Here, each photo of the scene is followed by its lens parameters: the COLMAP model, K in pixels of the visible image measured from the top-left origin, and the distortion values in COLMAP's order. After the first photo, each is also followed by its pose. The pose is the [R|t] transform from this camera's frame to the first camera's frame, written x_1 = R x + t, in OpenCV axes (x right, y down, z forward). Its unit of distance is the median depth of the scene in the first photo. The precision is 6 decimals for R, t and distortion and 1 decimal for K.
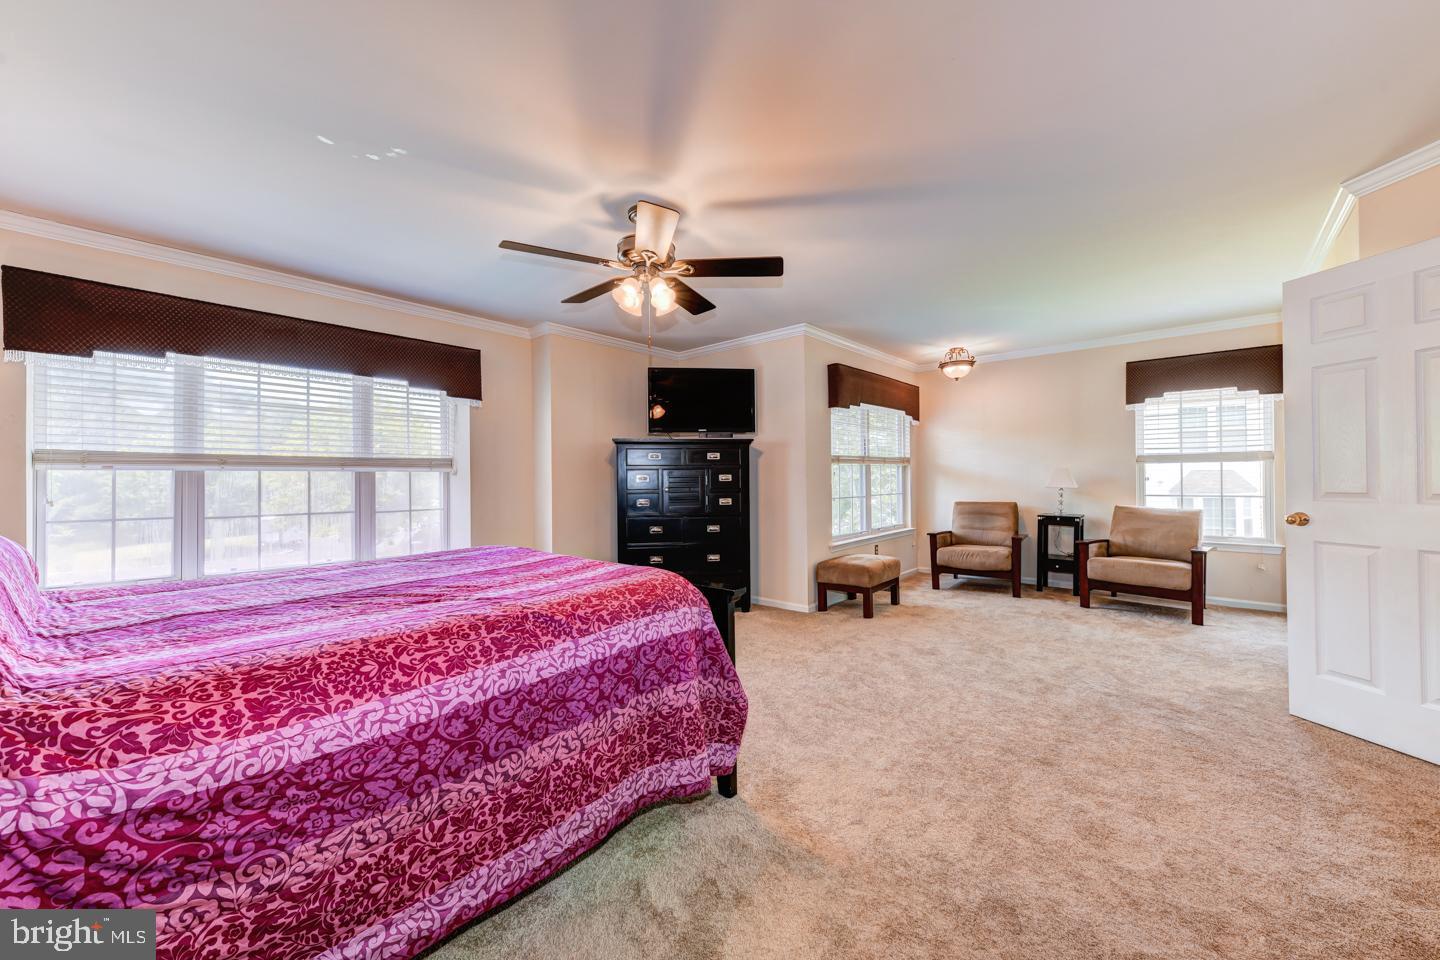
lens RADIAL K [[561.2, 0, 720.3], [0, 561.2, 473.3], [0, 0, 1]] dist [0.016054, 0.000260]
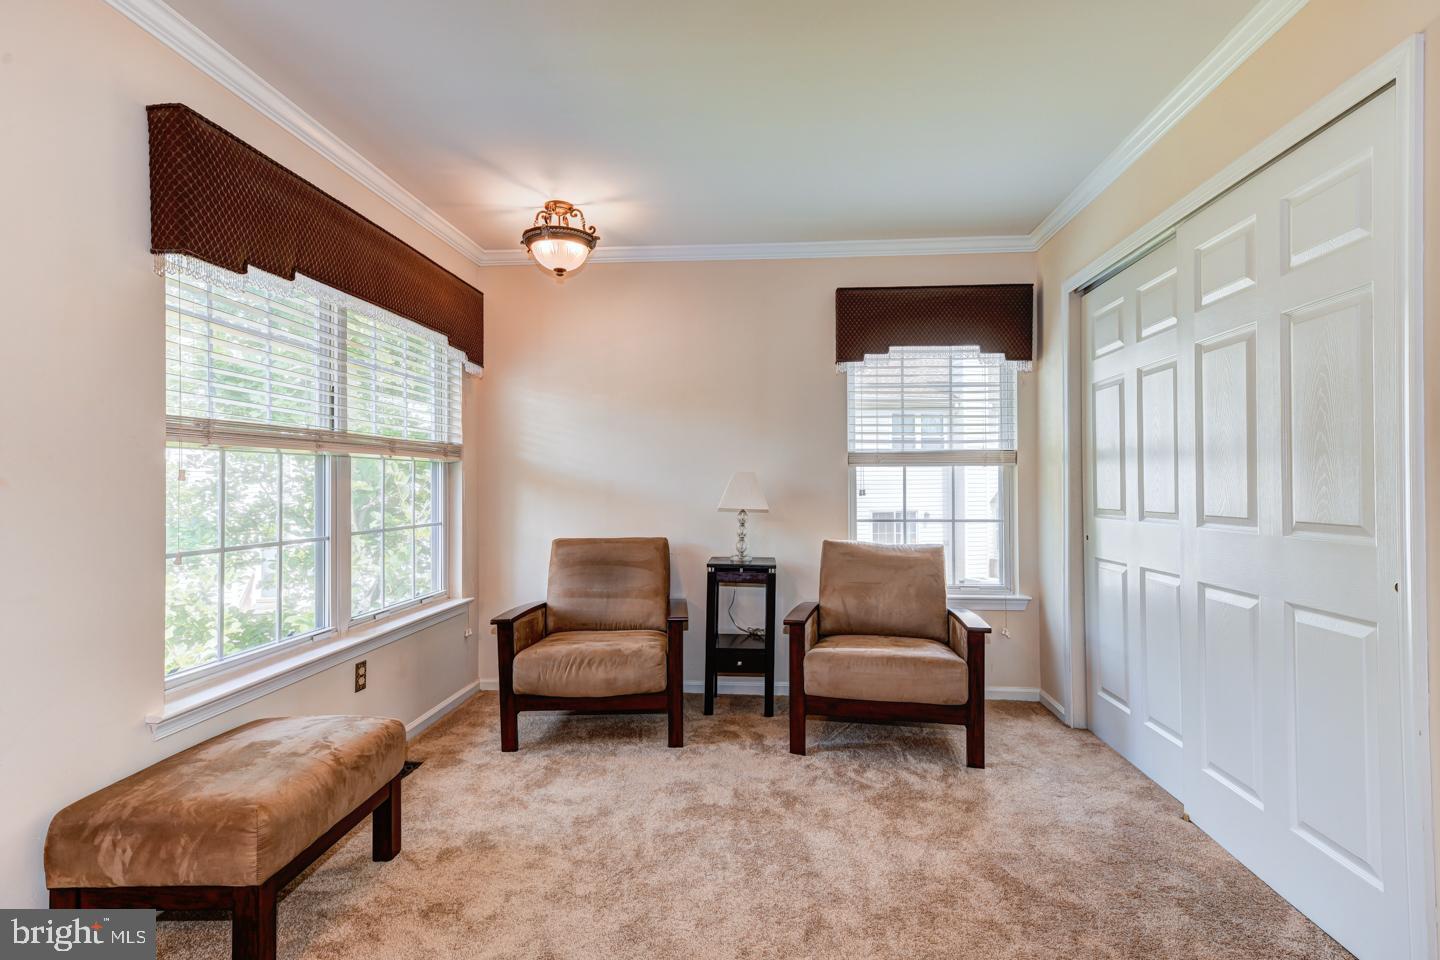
lens RADIAL K [[717.7, 0, 722.5], [0, 717.7, 486.7], [0, 0, 1]] dist [0.005759, 0.000612]
pose [[0.811357, 0.005168, 0.584528, 0.203746], [-0.010699, 0.999925, 0.006011, 0.000694], [-0.584453, -0.011131, 0.811352, 0.487027]]
